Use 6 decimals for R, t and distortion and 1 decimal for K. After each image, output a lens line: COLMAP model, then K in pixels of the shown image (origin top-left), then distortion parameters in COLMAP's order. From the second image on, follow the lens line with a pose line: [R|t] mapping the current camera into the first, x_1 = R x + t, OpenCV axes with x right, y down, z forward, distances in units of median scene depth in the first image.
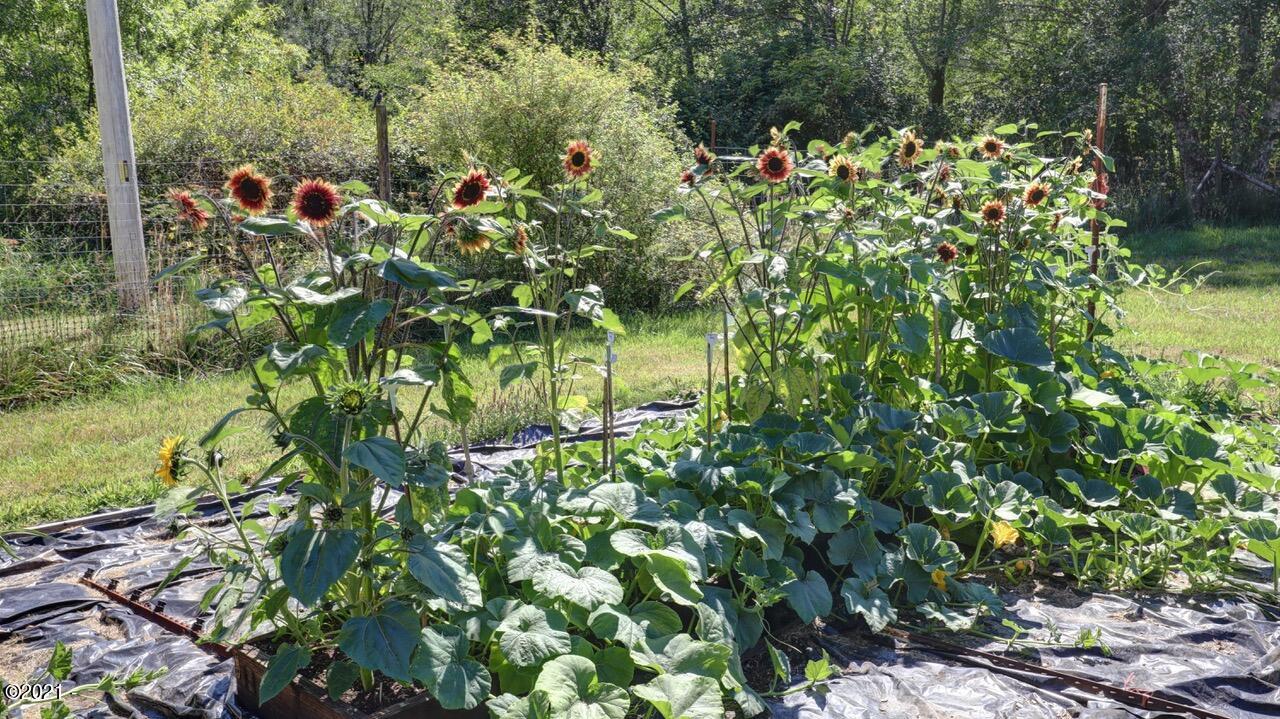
lens RADIAL K [[1124.5, 0, 636.5], [0, 1124.5, 355.9], [0, 0, 1]] dist [0.004029, -0.000052]
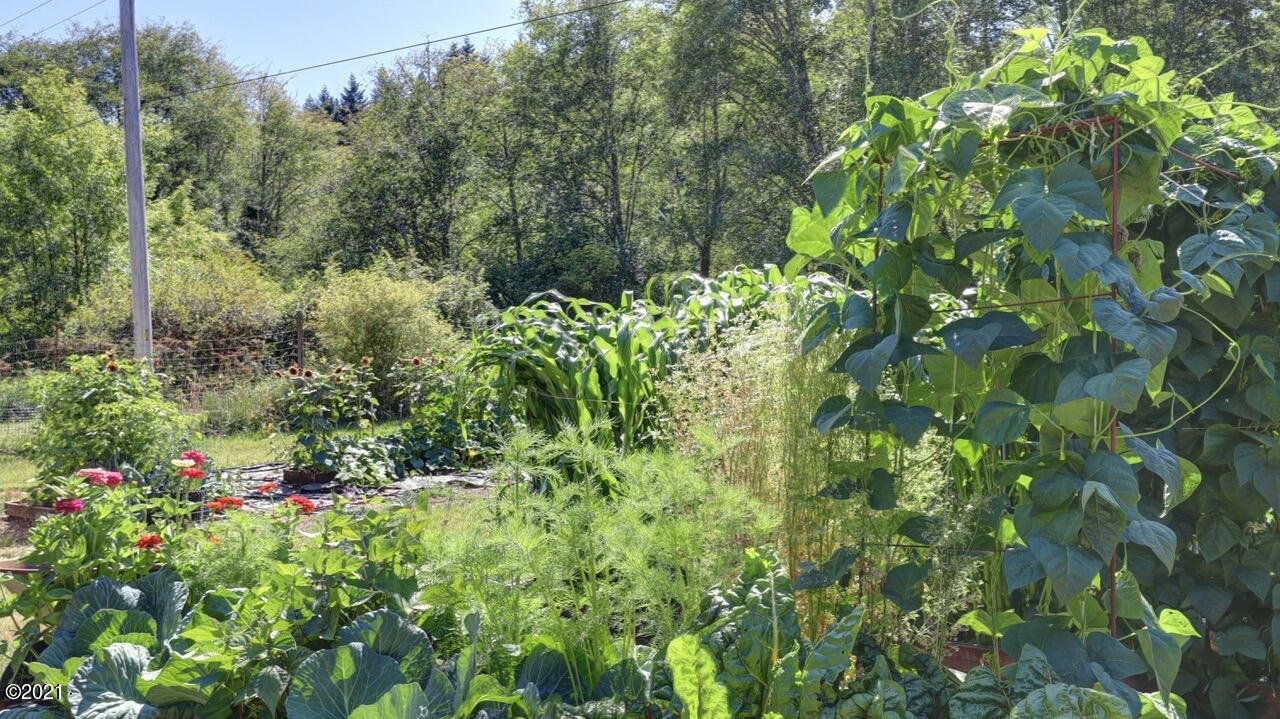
lens RADIAL K [[1124.5, 0, 641.5], [0, 1124.5, 367.7], [0, 0, 1]] dist [0.004029, -0.000052]
pose [[0.994272, 0.003993, 0.106808, 0.569296], [0.006968, 0.994755, -0.102053, 0.309152], [-0.106656, 0.102212, 0.989028, -3.535913]]
